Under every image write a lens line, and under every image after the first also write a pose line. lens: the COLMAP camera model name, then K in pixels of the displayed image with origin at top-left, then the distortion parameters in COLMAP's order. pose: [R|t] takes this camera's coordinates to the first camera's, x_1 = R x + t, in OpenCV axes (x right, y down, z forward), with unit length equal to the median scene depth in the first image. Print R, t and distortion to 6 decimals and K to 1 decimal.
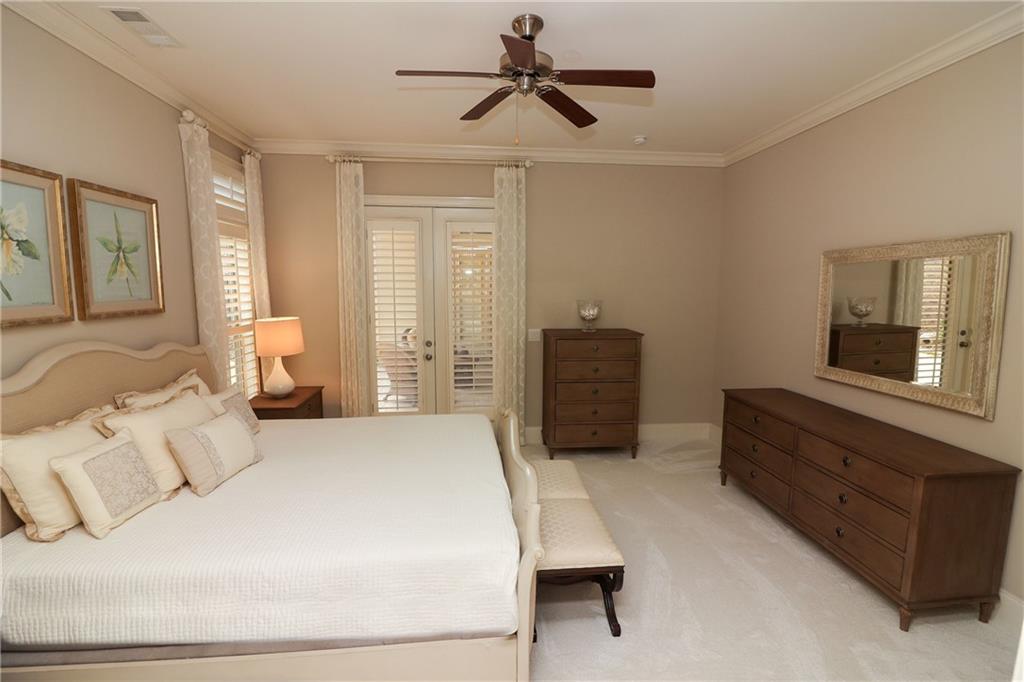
lens RADIAL K [[466.4, 0, 512.0], [0, 466.4, 341.0], [0, 0, 1]] dist [0.002617, -0.012687]
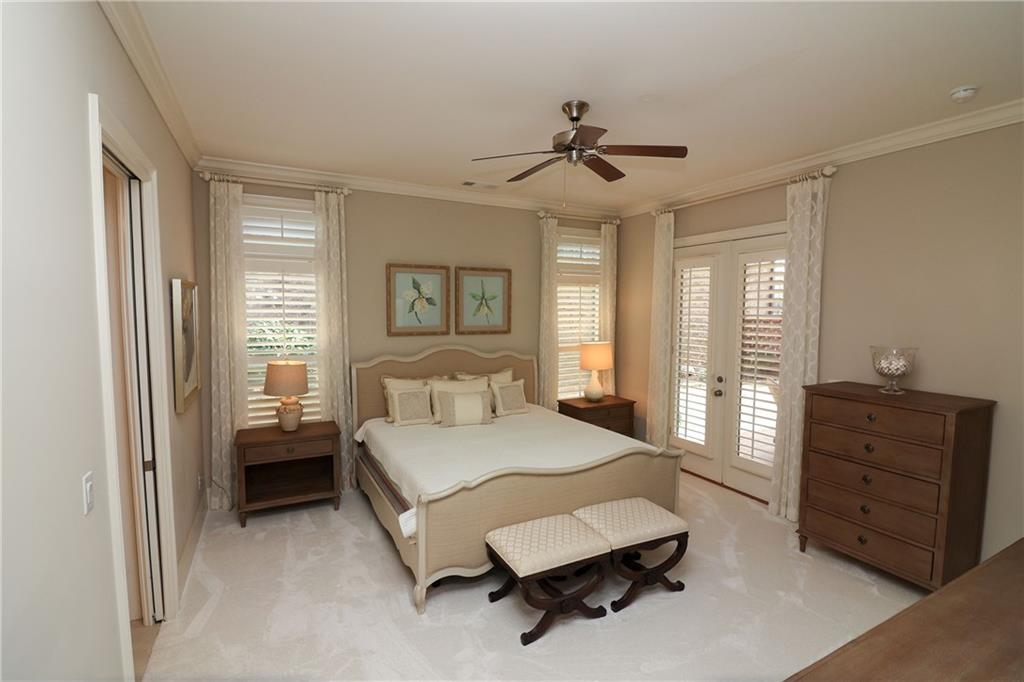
lens RADIAL K [[472.6, 0, 518.2], [0, 472.6, 340.4], [0, 0, 1]] dist [0.000716, -0.013581]
pose [[0.383601, 0.061271, -0.921464, 0.823078], [-0.115815, 0.993111, 0.017822, -0.064590], [0.916208, 0.099882, 0.388055, 0.326865]]
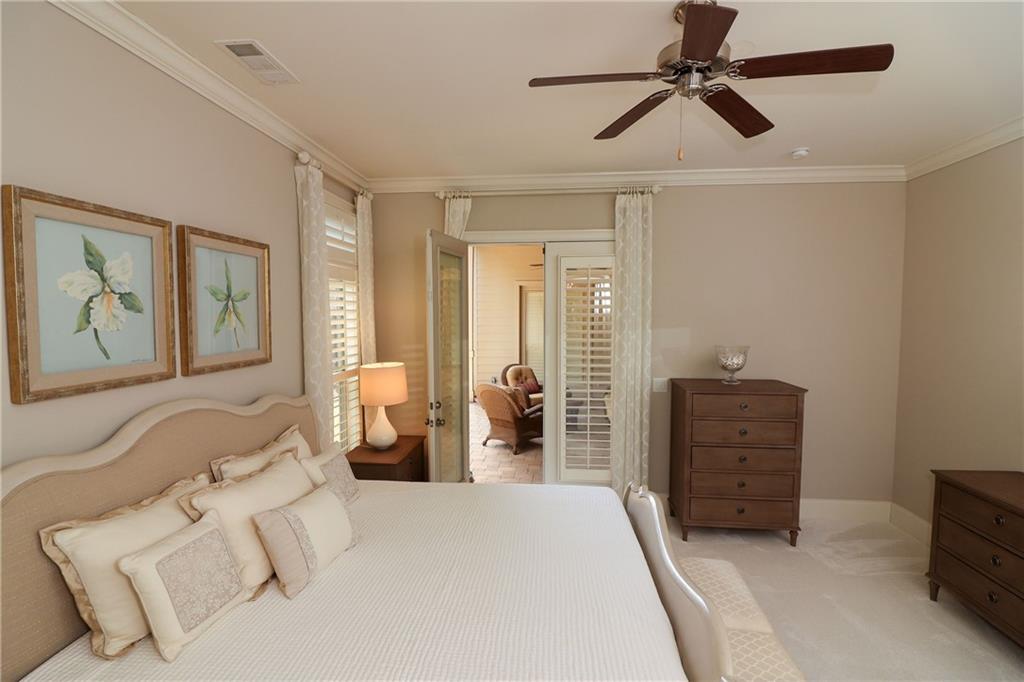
lens RADIAL K [[466.4, 0, 512.0], [0, 466.4, 341.0], [0, 0, 1]] dist [0.002617, -0.012687]
pose [[0.981165, 0.007865, -0.193010, -0.081141], [-0.020196, 0.997872, -0.062004, -0.051718], [0.192111, 0.064735, 0.979236, 0.156177]]
